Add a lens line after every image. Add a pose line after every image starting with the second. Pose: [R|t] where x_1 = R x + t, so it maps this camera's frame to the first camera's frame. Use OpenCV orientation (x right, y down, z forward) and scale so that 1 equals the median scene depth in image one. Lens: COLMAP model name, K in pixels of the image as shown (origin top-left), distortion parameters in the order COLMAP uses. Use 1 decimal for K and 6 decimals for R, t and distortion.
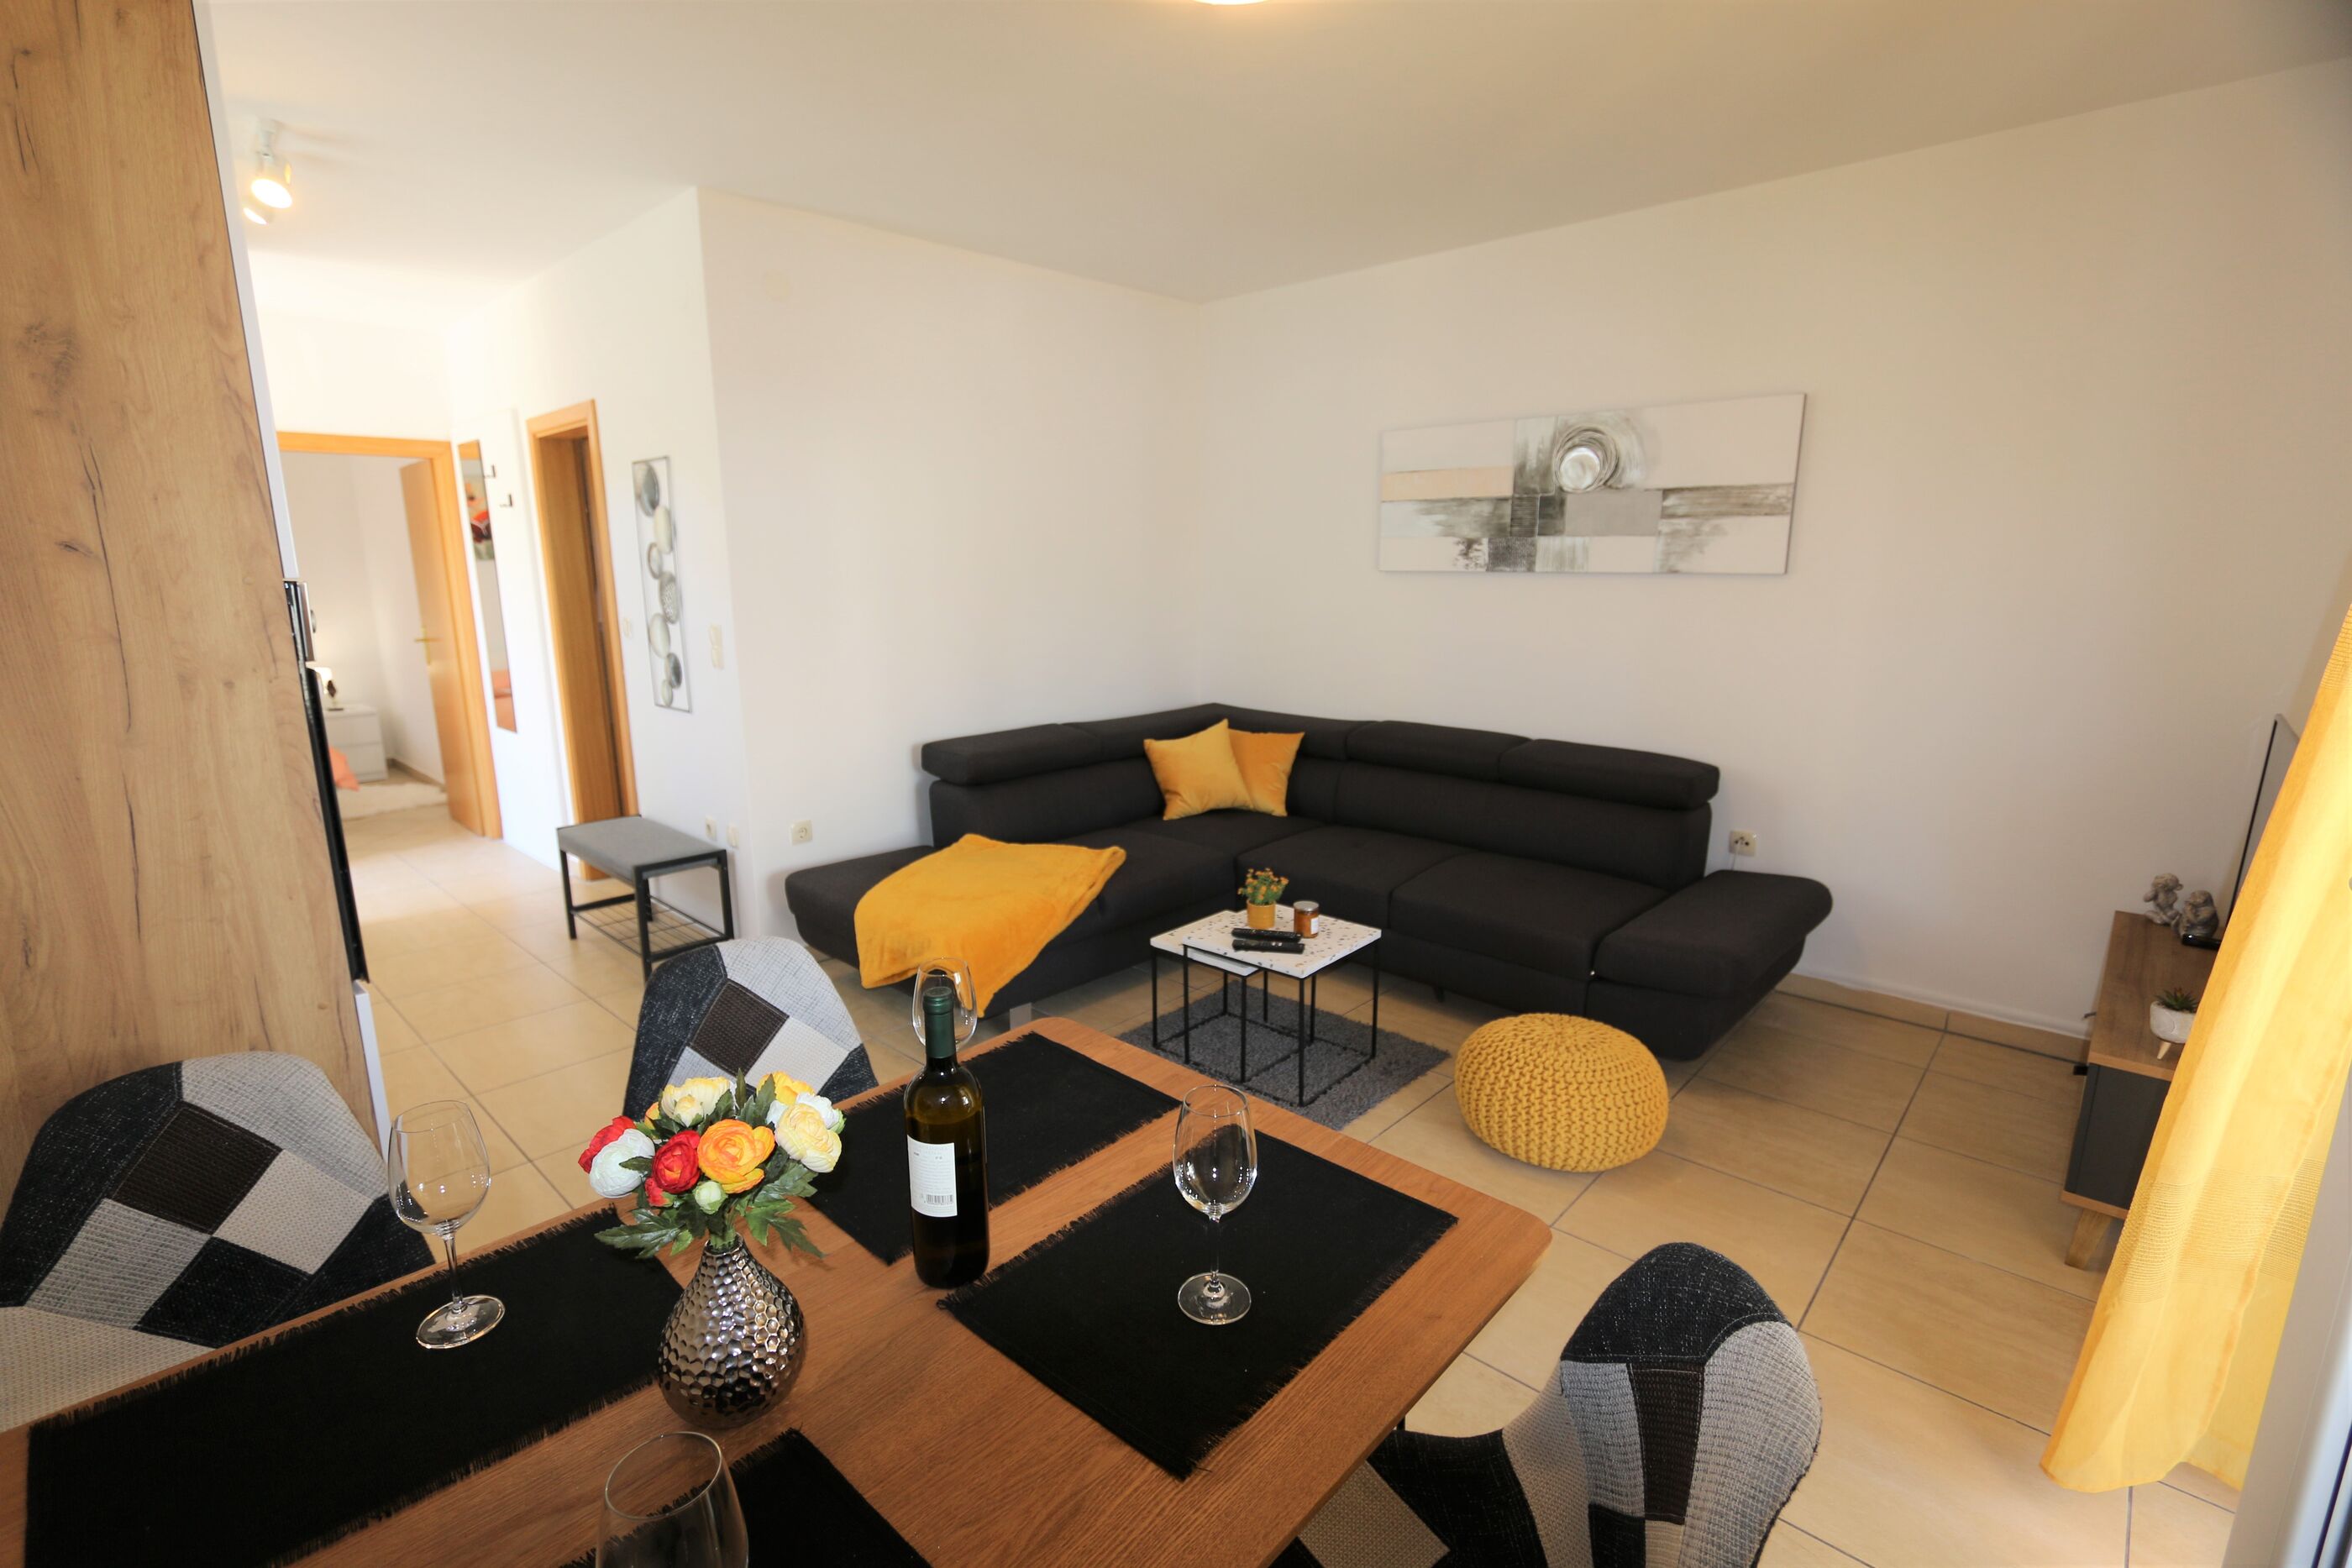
lens RADIAL K [[1073.8, 0, 1150.6], [0, 1073.8, 798.0], [0, 0, 1]] dist [-0.018951, 0.002636]
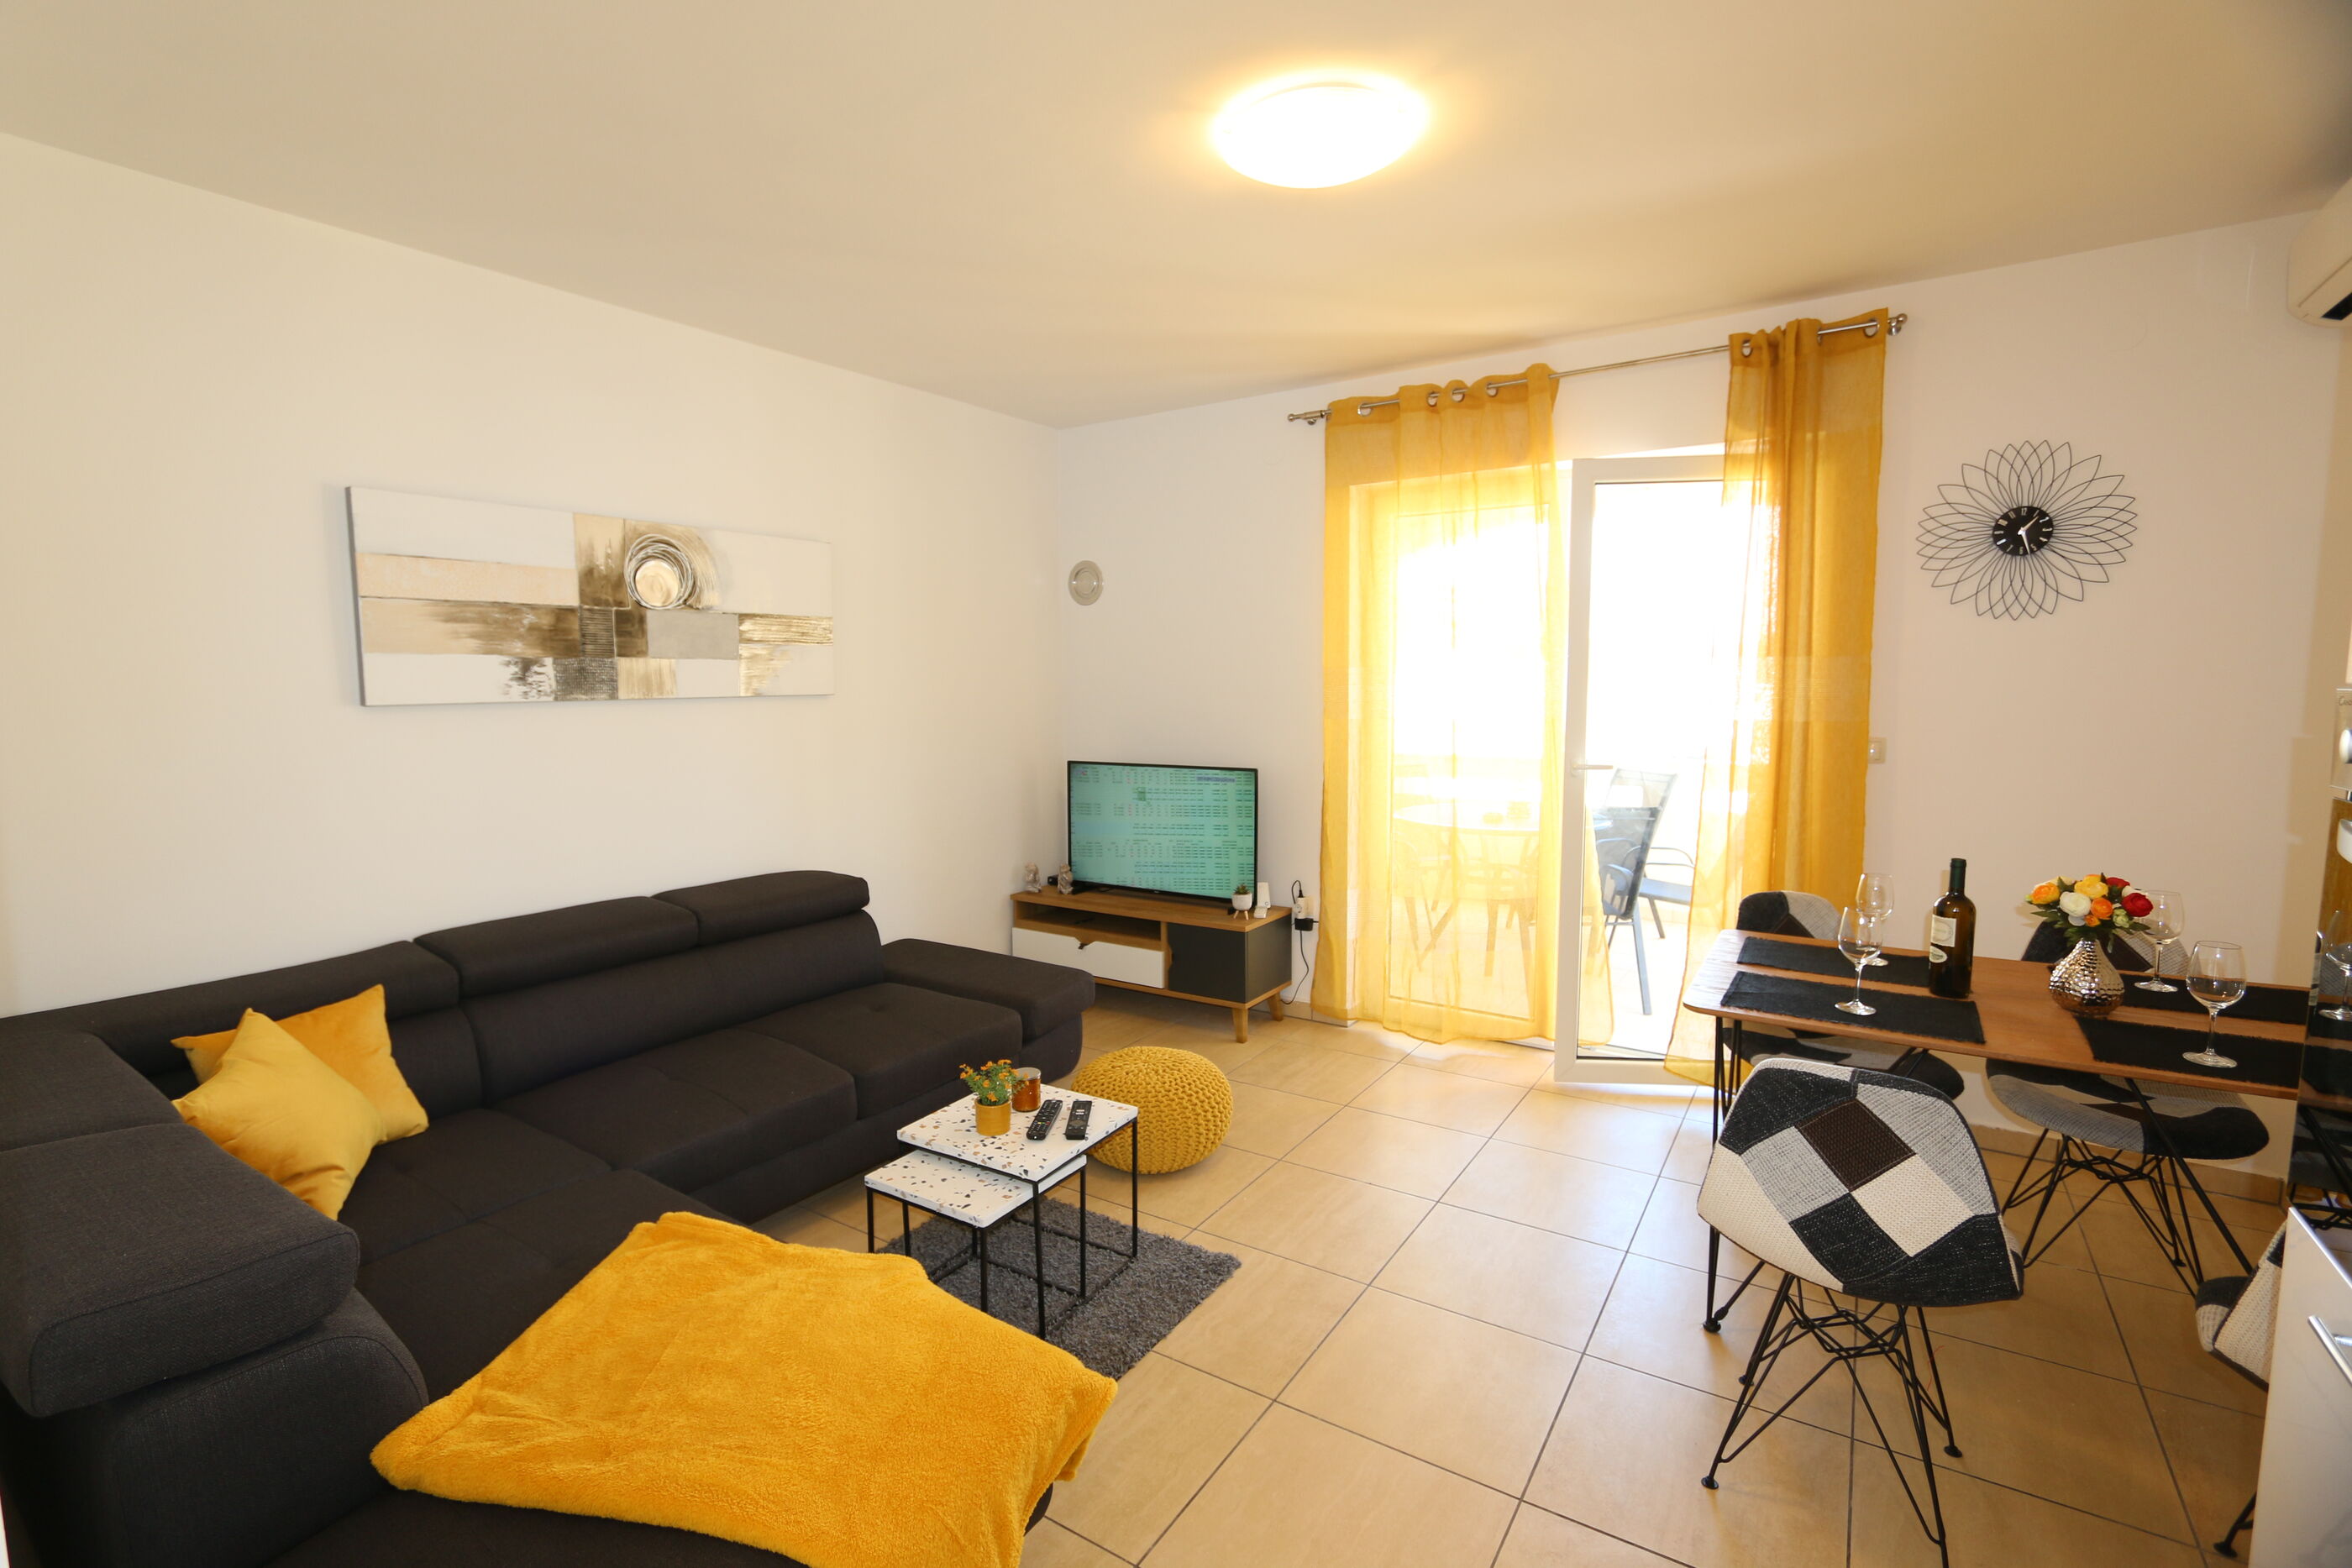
lens RADIAL K [[1073.8, 0, 1156.6], [0, 1073.8, 796.7], [0, 0, 1]] dist [-0.018951, 0.002636]
pose [[-0.165434, -0.101997, 0.980932, -0.545440], [0.222050, 0.965247, 0.137814, -0.164629], [-0.960898, 0.240615, -0.137036, 0.752906]]
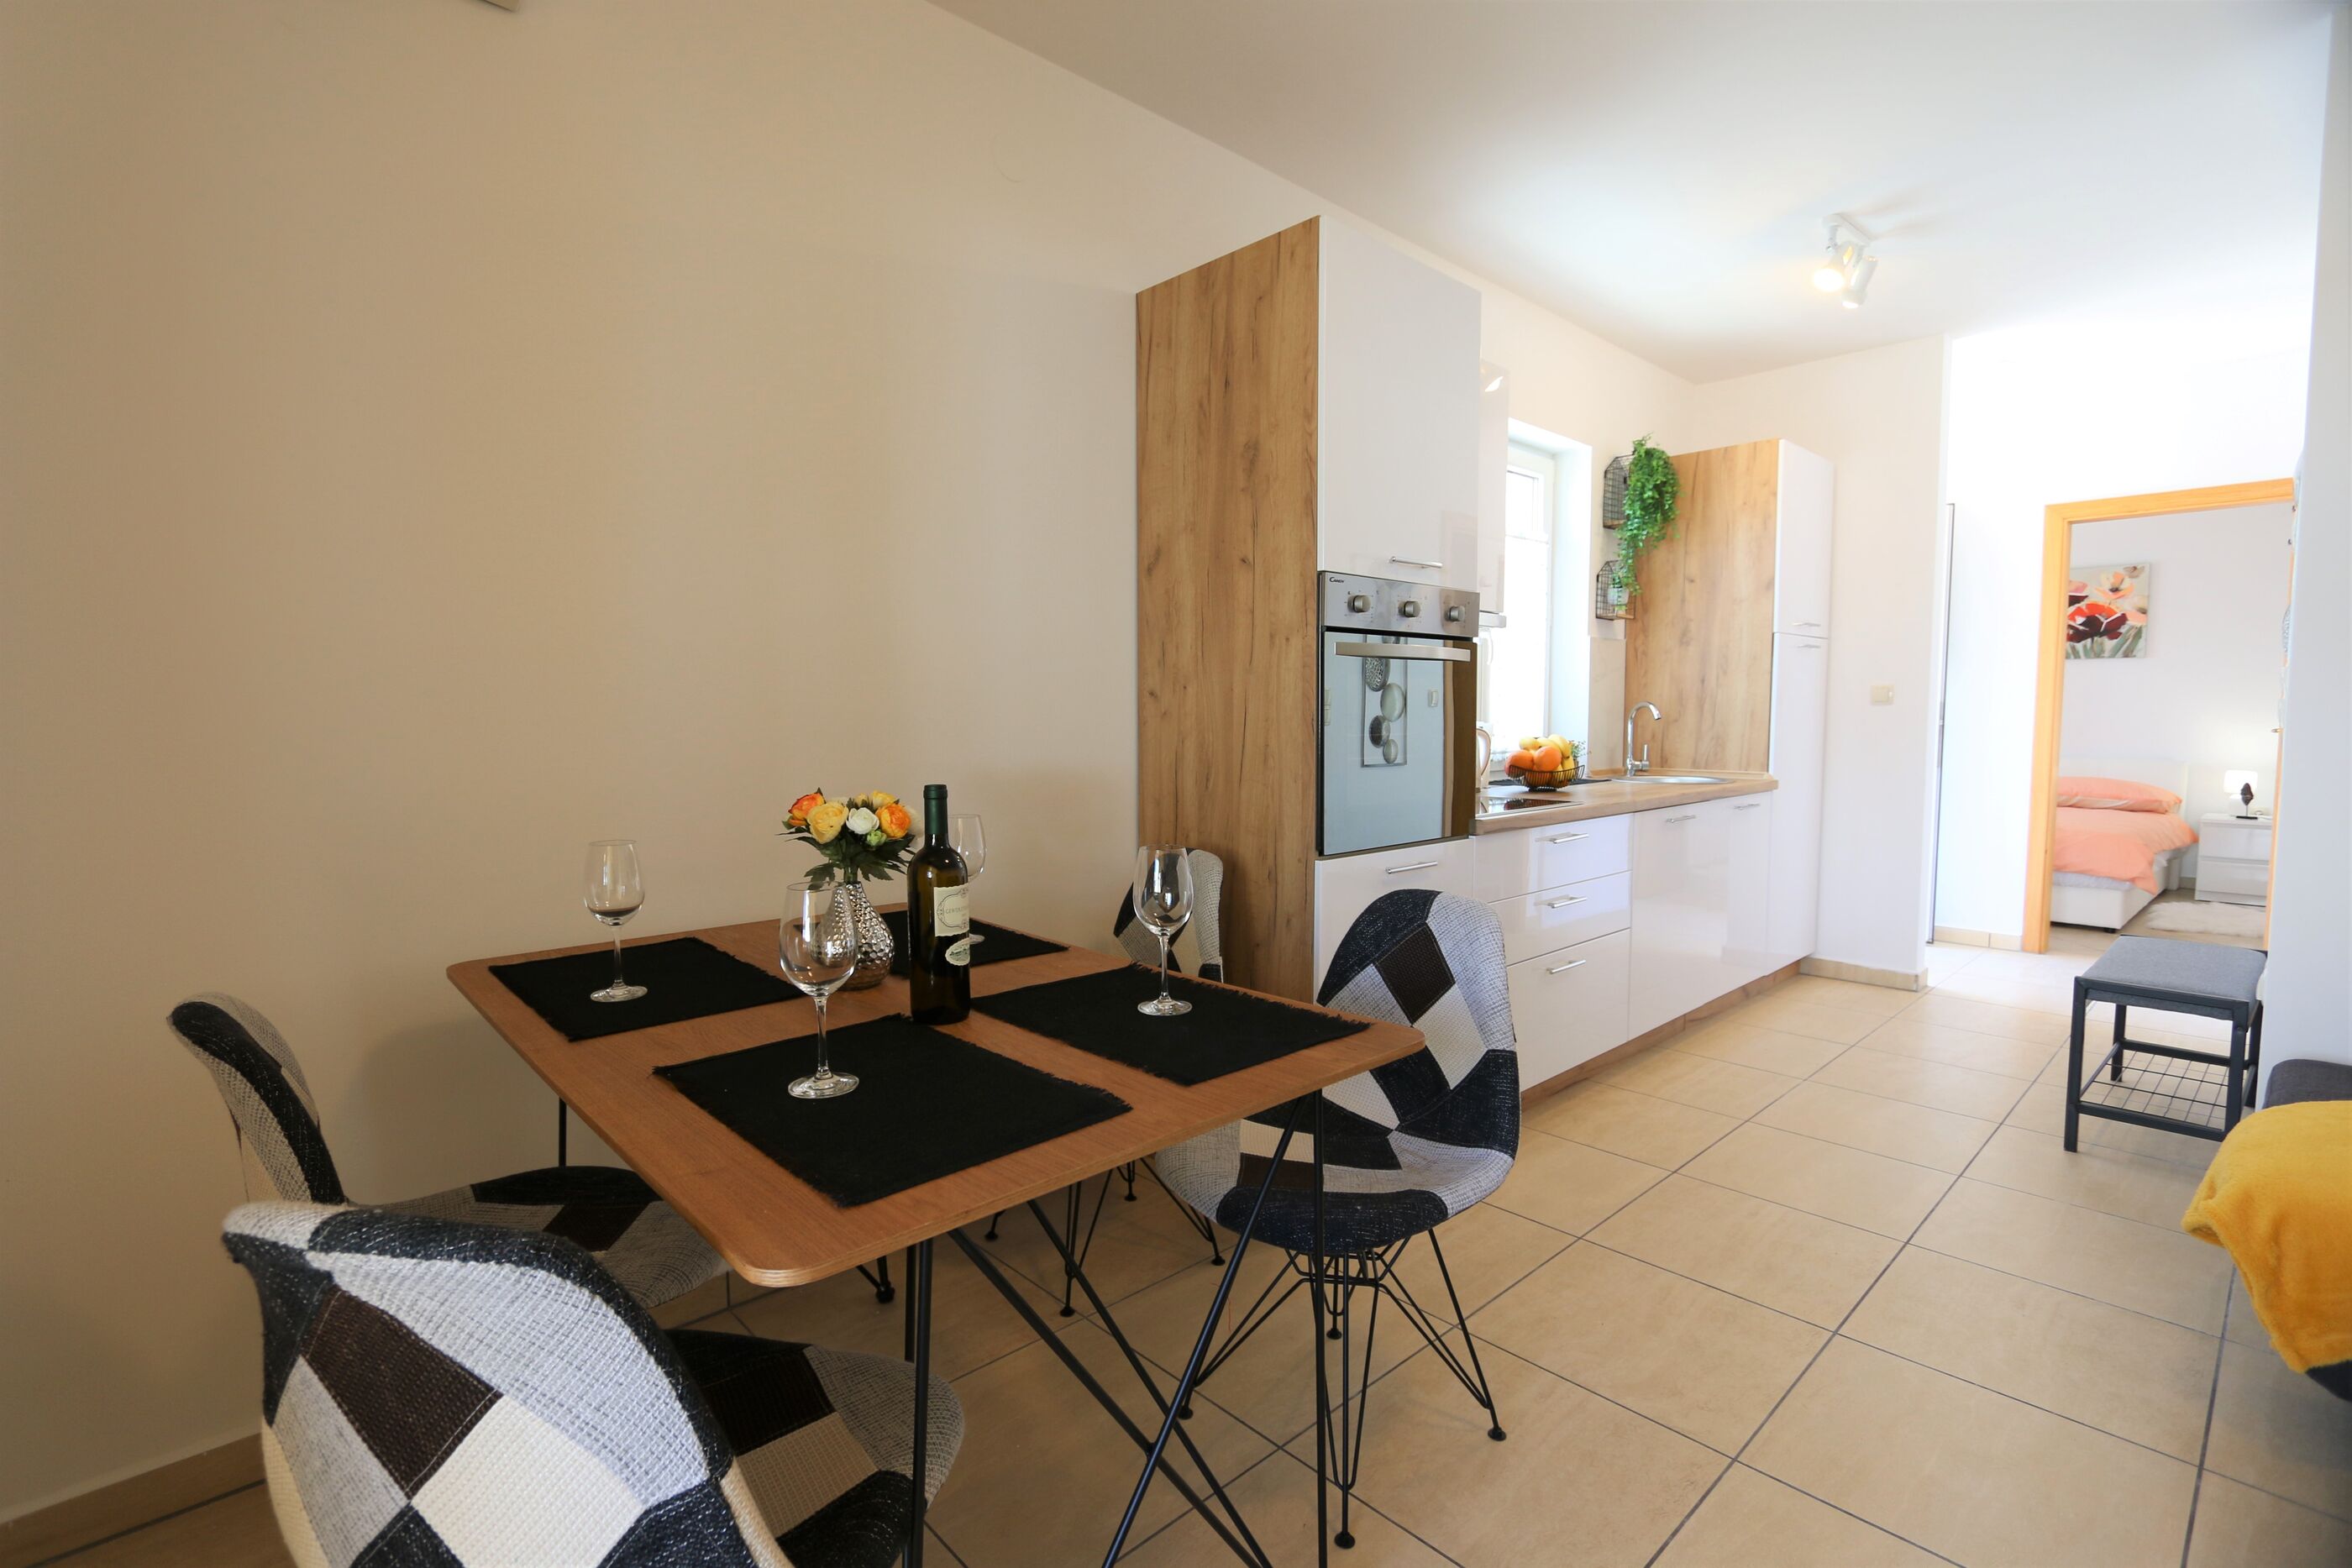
lens RADIAL K [[1073.8, 0, 1151.0], [0, 1073.8, 789.9], [0, 0, 1]] dist [-0.018951, 0.002636]
pose [[-0.082212, 0.077559, -0.993592, 0.284804], [-0.209373, 0.973374, 0.093305, 0.002159], [0.974374, 0.215702, -0.063784, 0.350711]]
